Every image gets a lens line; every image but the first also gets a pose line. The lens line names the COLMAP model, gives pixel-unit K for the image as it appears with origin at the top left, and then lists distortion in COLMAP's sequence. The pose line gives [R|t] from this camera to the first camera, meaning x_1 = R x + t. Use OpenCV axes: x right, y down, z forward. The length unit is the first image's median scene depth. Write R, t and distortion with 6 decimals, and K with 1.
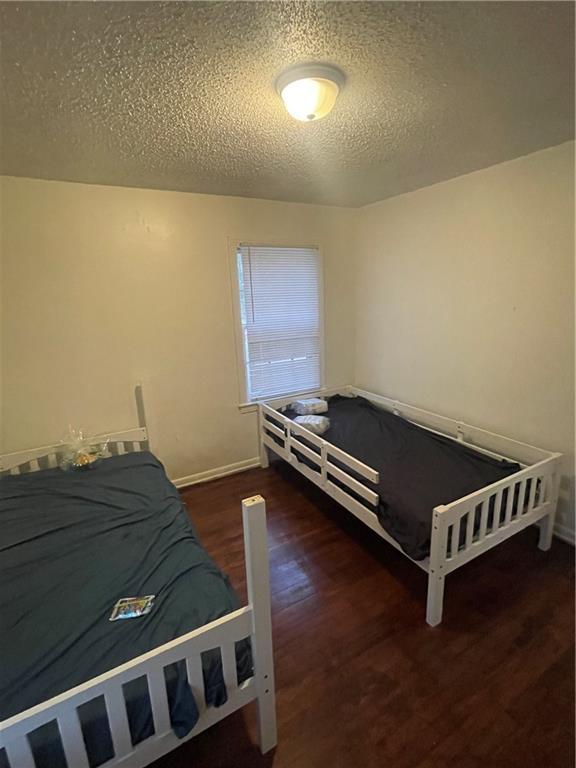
lens RADIAL K [[367.8, 0, 290.5], [0, 367.8, 382.1], [0, 0, 1]] dist [0.003196, 0.000757]
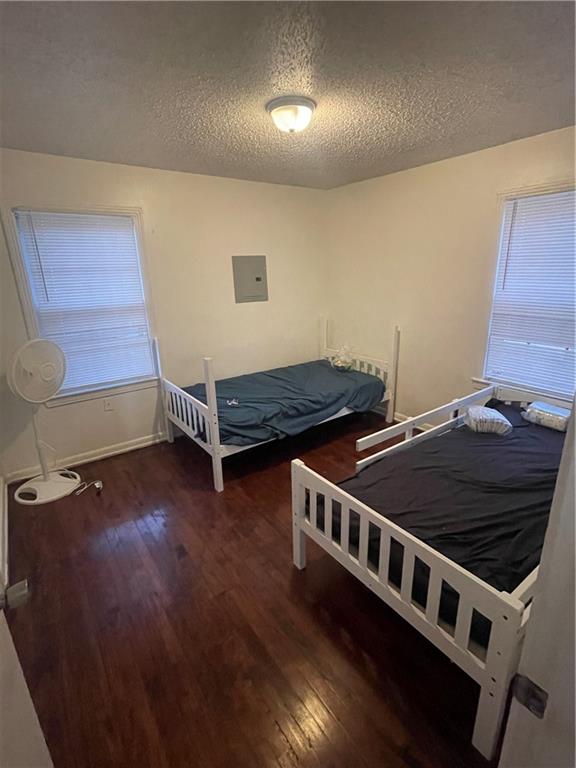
lens RADIAL K [[367.8, 0, 289.5], [0, 367.8, 381.7], [0, 0, 1]] dist [0.003196, 0.000757]
pose [[0.112301, 0.323628, -0.939496, 0.825340], [-0.218013, 0.930465, 0.294457, -0.123284], [0.969463, 0.171754, 0.175047, 0.447098]]
